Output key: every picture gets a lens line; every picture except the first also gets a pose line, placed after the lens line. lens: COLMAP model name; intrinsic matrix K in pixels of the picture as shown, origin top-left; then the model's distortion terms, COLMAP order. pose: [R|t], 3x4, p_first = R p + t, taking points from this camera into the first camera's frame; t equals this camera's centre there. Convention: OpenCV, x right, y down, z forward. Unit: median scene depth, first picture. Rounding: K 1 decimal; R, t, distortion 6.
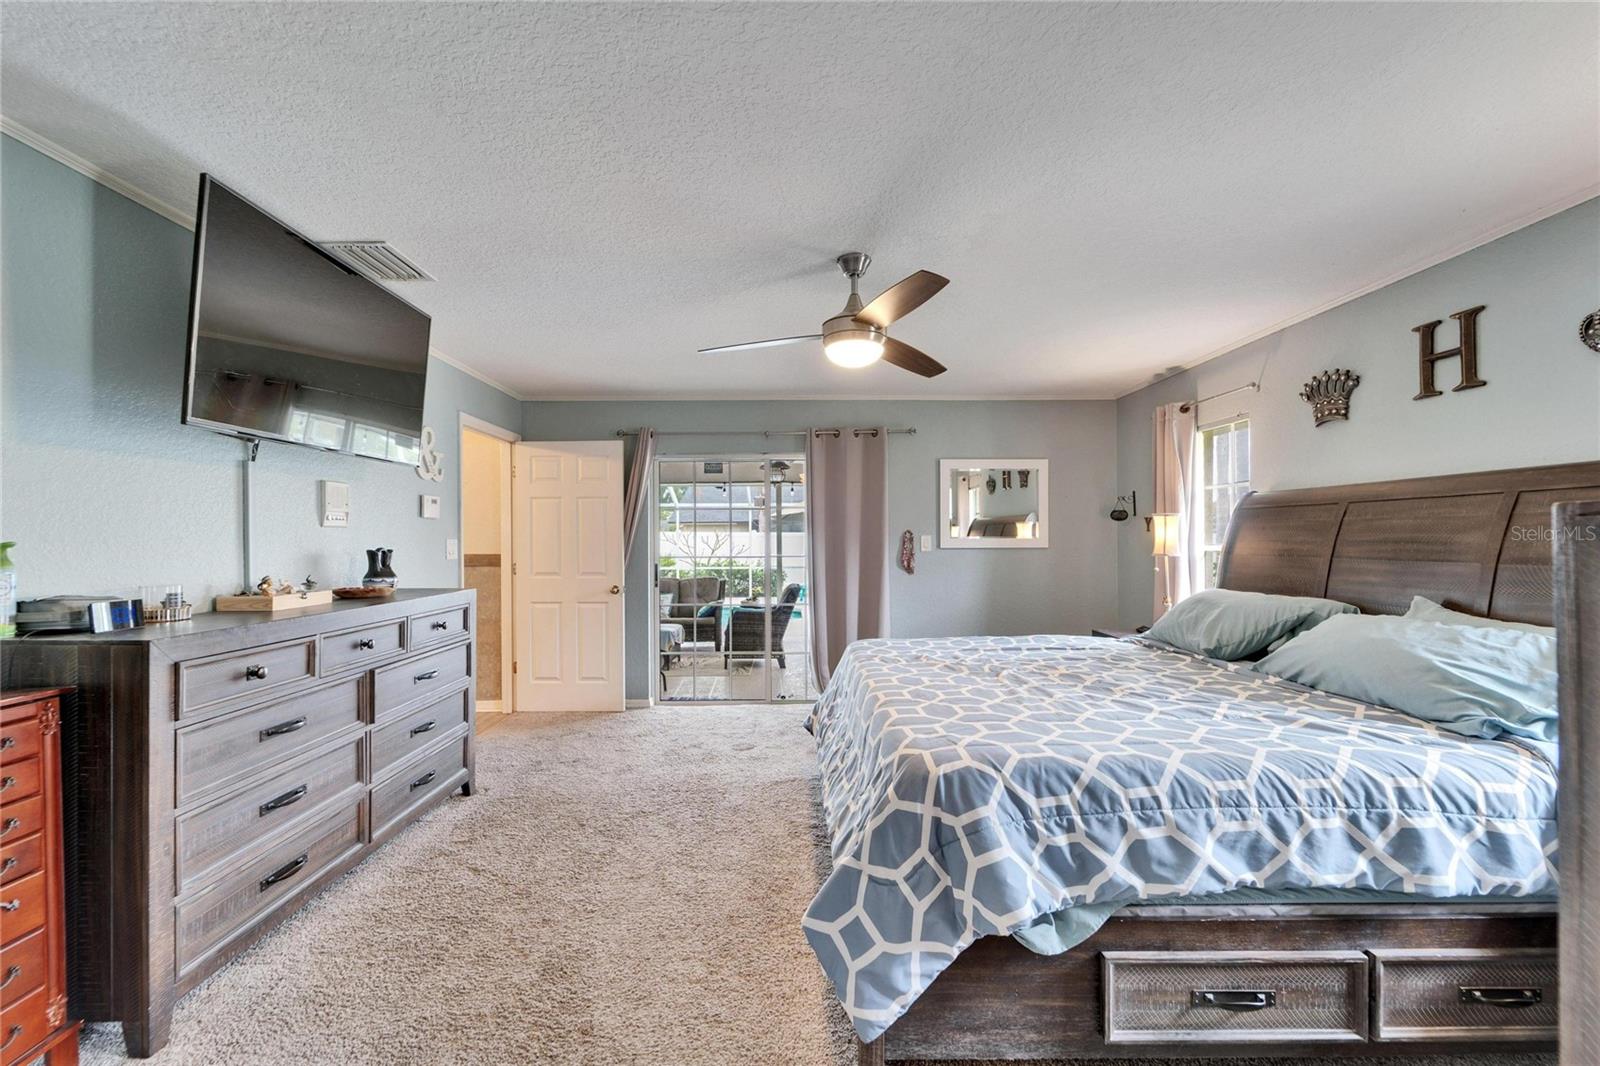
lens RADIAL K [[657.2, 0, 783.6], [0, 657.2, 539.5], [0, 0, 1]] dist [0.000127, -0.000135]
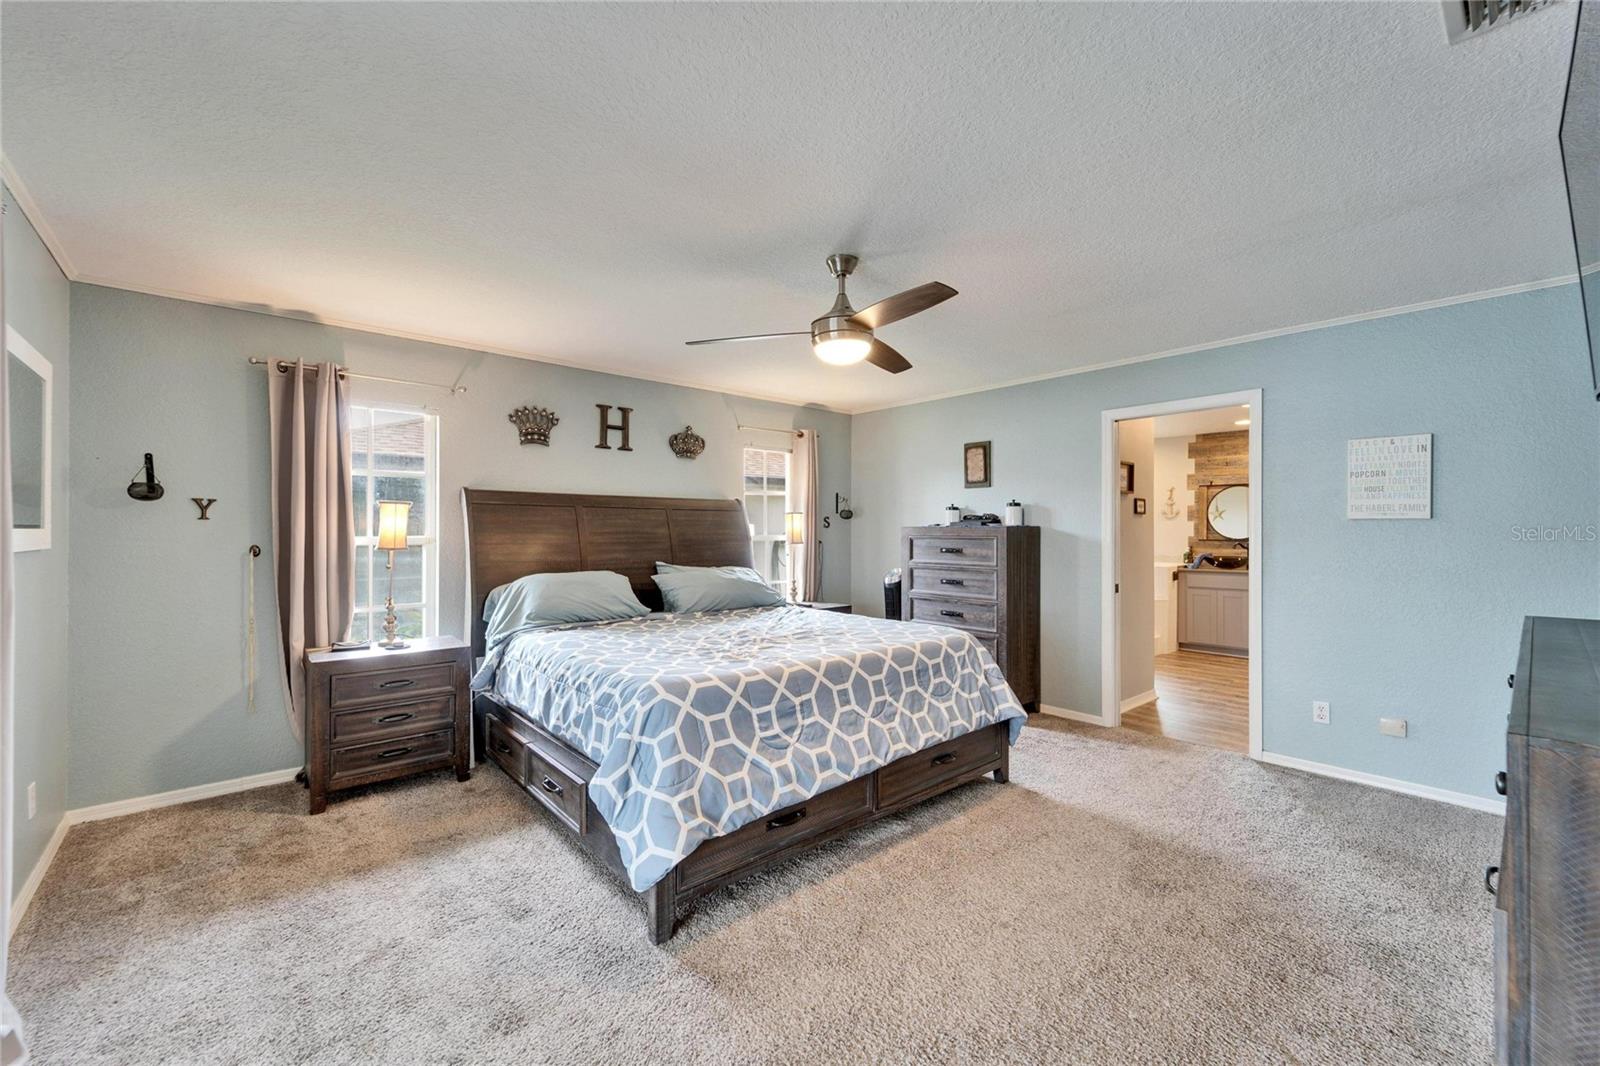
lens RADIAL K [[640.3, 0, 800.0], [0, 640.3, 533.0], [0, 0, 1]] dist [0.001855, 0.000100]
pose [[-0.666451, -0.000663, 0.745549, -0.552617], [0.001477, 0.999996, 0.002210, 0.001101], [-0.745548, 0.002573, -0.666447, 1.591325]]
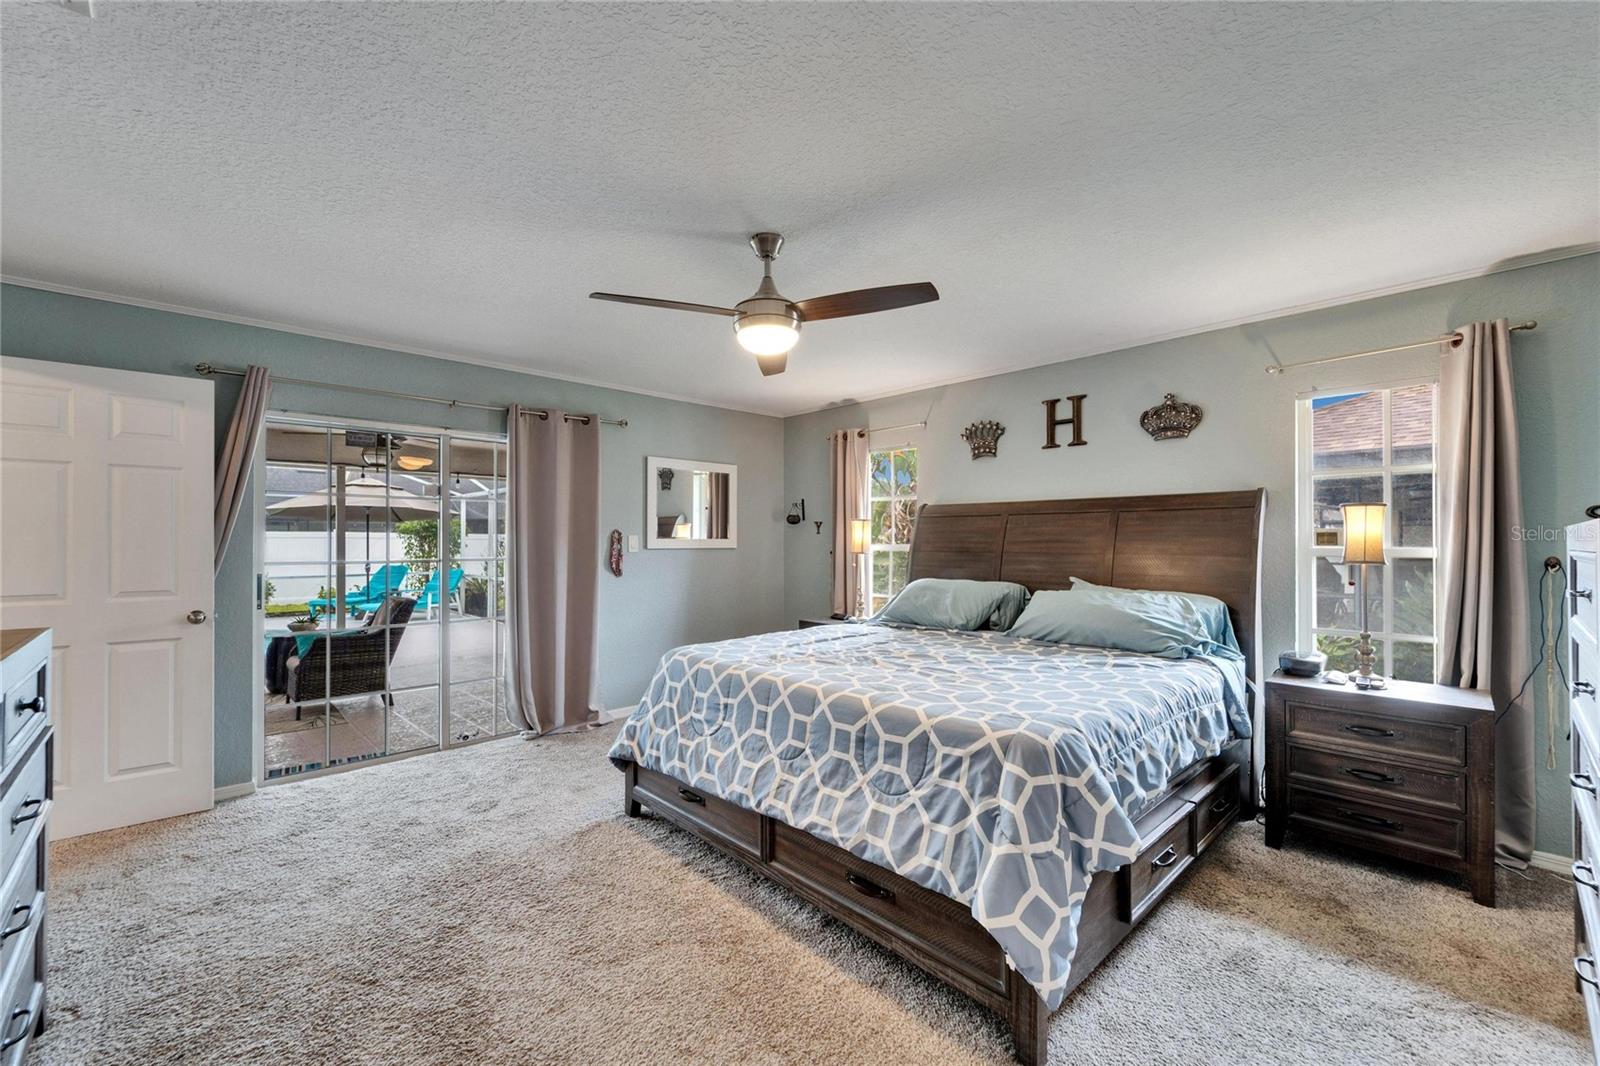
lens RADIAL K [[661.8, 0, 792.0], [0, 661.8, 537.3], [0, 0, 1]] dist [0.000873, 0.000034]
pose [[0.730499, 0.008464, 0.682862, -0.473776], [-0.003043, 0.999954, -0.009139, 0.007993], [-0.682907, 0.004598, 0.730491, 0.263010]]
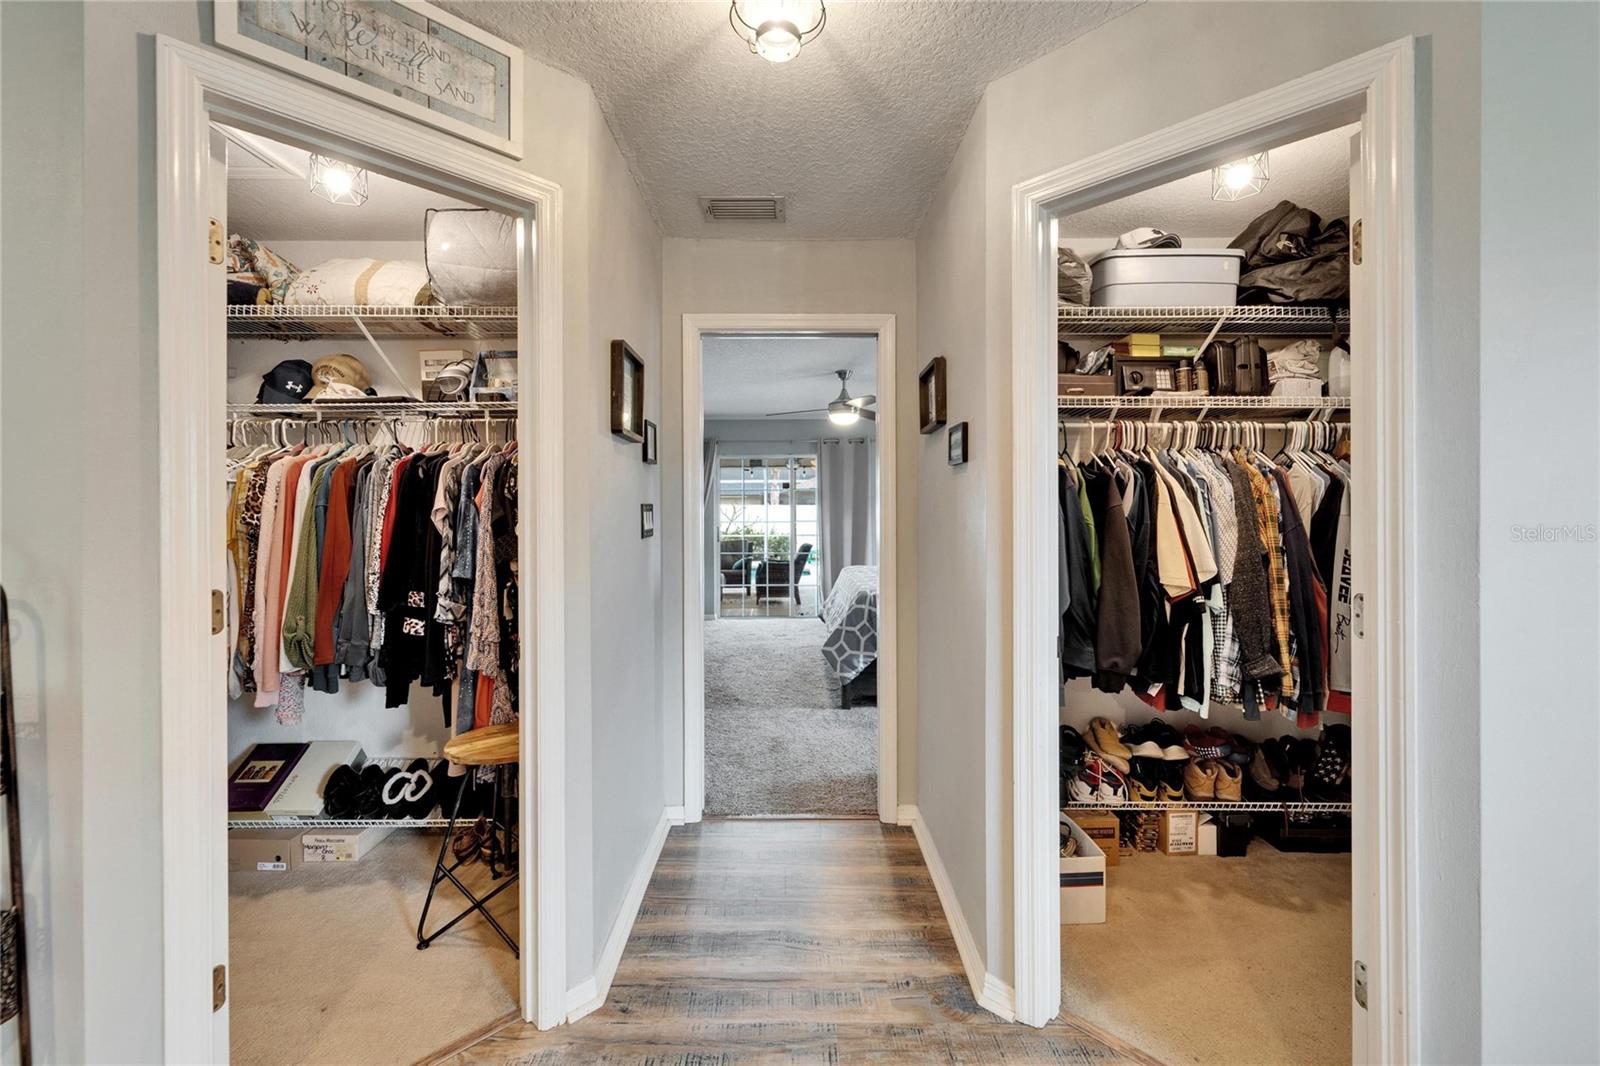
lens RADIAL K [[670.4, 0, 795.7], [0, 670.4, 512.3], [0, 0, 1]] dist [0.000296, 0.000006]
pose [[0.999928, -0.000161, 0.011960, -0.061550], [0.000152, 1.000000, 0.000717, 0.005768], [-0.011960, -0.000715, 0.999928, -0.987748]]
